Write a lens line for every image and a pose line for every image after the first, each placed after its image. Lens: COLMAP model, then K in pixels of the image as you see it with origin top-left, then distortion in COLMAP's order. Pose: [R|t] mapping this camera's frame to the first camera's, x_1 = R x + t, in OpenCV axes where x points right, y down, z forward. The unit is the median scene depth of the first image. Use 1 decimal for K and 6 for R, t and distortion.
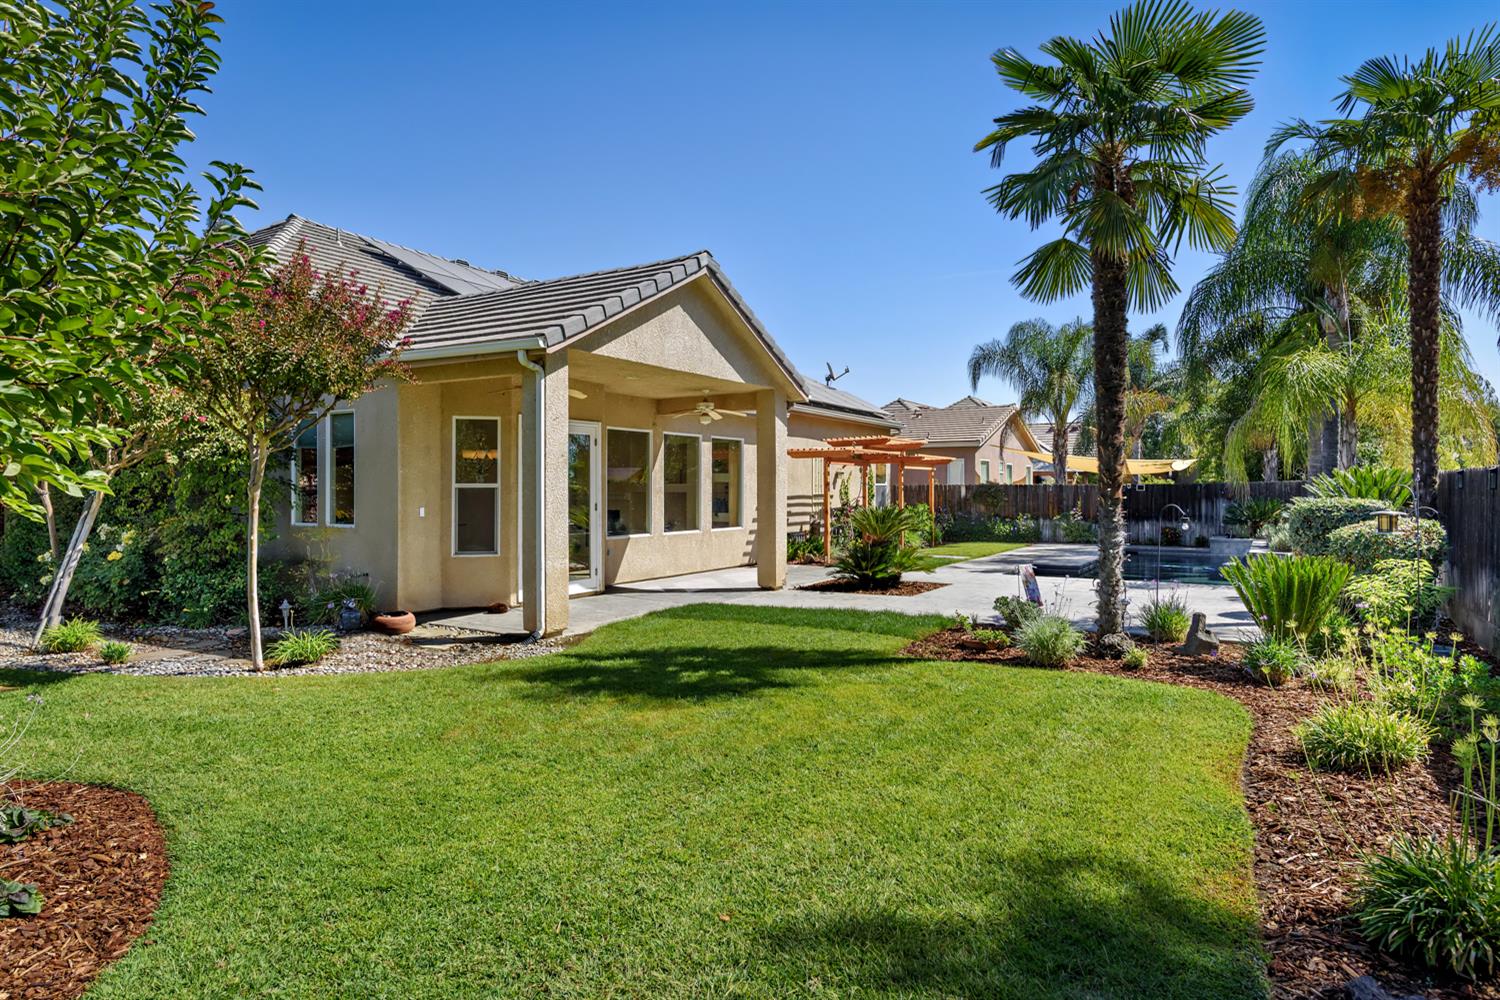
lens RADIAL K [[883.2, 0, 758.4], [0, 883.2, 490.8], [0, 0, 1]] dist [-0.000571, -0.002056]
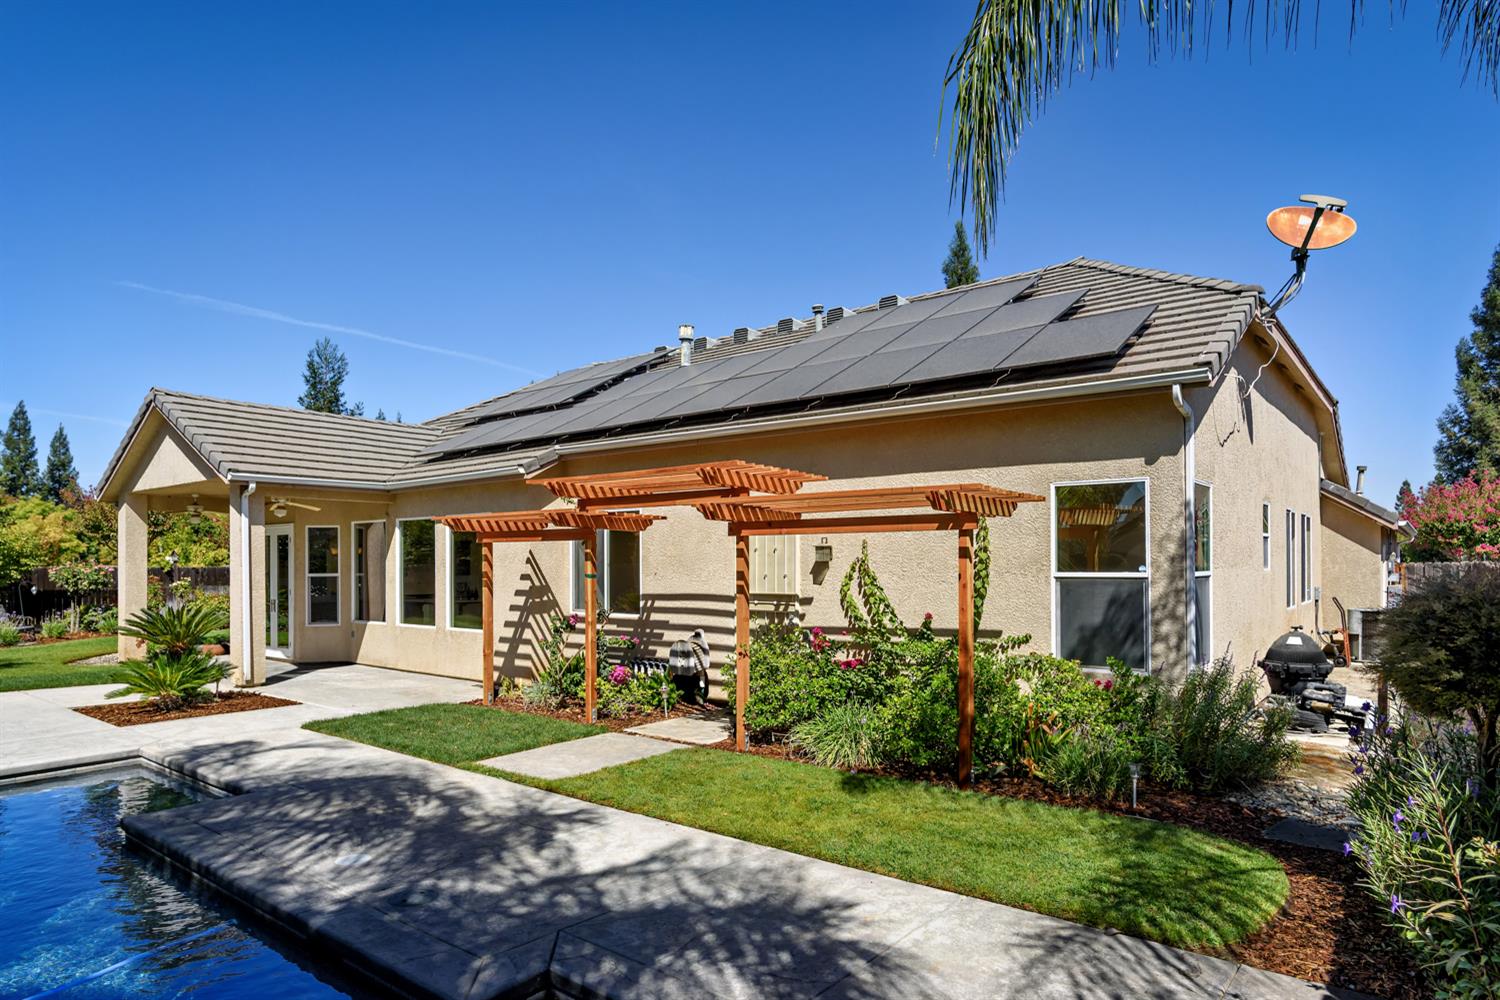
lens RADIAL K [[883.2, 0, 751.7], [0, 883.2, 573.0], [0, 0, 1]] dist [-0.000571, -0.002056]
pose [[-0.145030, 0.017006, -0.989281, 1.010648], [0.004348, 0.999854, 0.016551, -0.029028], [0.989418, -0.001901, -0.145083, 1.925610]]
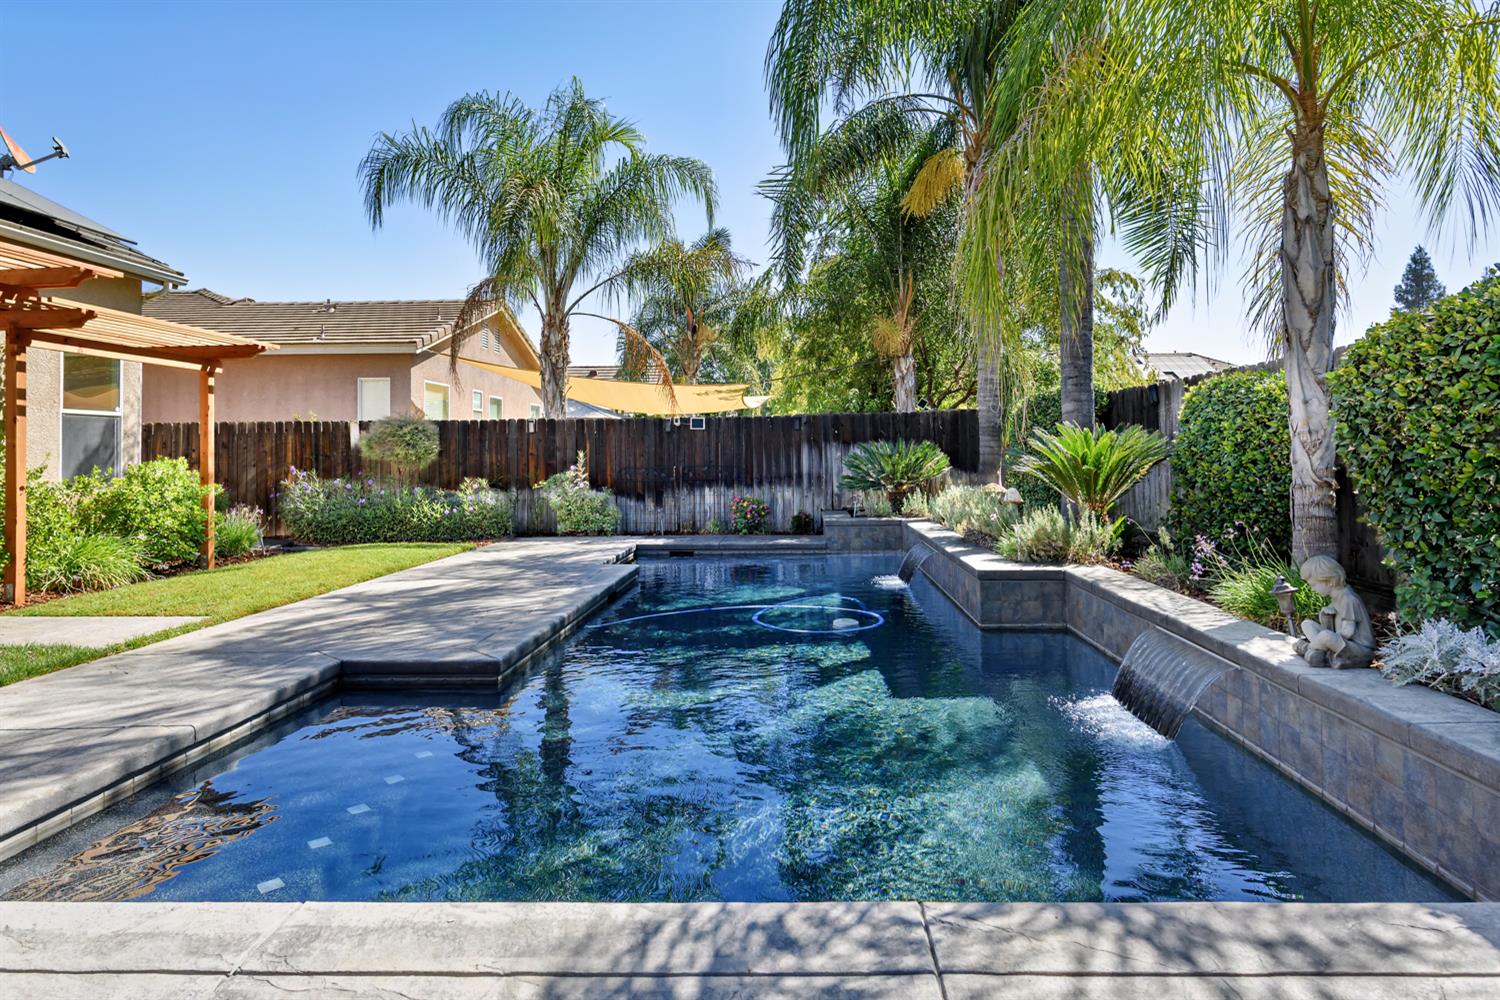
lens RADIAL K [[883.2, 0, 782.2], [0, 883.2, 432.0], [0, 0, 1]] dist [-0.000571, -0.002056]
pose [[0.870293, 0.003228, 0.492523, 0.438467], [0.009335, 0.999691, -0.023048, 0.027582], [-0.492445, 0.024657, 0.869994, 1.043624]]
